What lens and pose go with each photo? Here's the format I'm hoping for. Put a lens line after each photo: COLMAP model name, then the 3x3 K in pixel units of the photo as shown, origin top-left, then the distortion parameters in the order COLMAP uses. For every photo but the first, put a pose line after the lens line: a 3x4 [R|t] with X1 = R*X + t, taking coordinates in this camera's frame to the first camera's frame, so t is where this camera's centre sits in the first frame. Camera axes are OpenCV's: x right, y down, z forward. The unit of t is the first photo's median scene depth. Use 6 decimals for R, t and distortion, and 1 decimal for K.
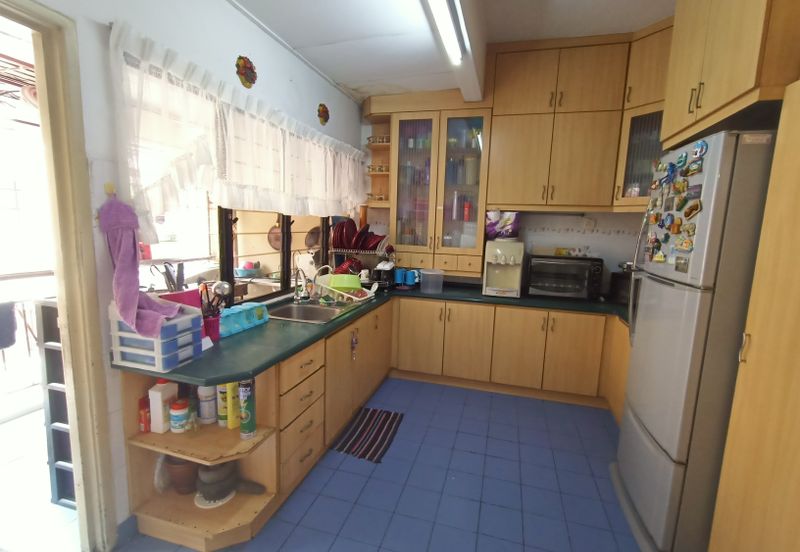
lens RADIAL K [[364.6, 0, 407.7], [0, 364.6, 278.2], [0, 0, 1]] dist [-0.001316, 0.000007]
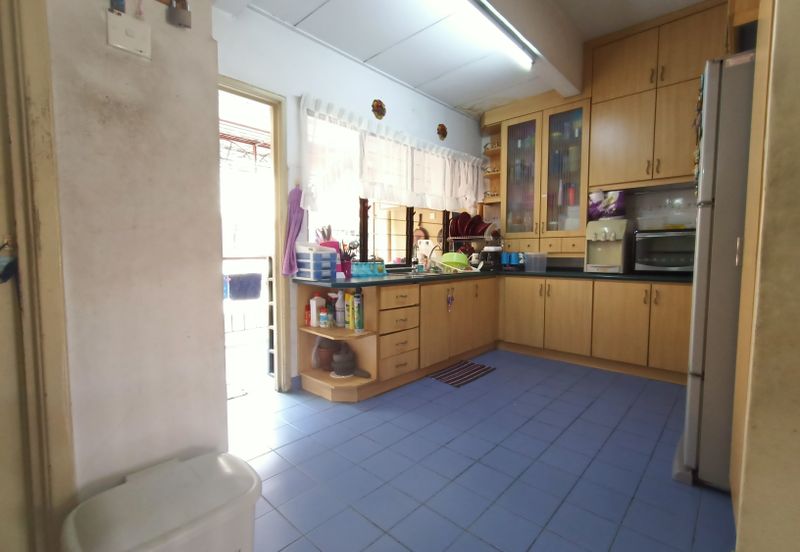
lens RADIAL K [[364.6, 0, 407.7], [0, 364.6, 278.2], [0, 0, 1]] dist [-0.001316, 0.000007]
pose [[0.892835, -0.003340, -0.450371, 0.235588], [-0.033838, 0.996649, -0.074475, 0.165453], [0.449110, 0.081734, 0.889730, -0.159853]]
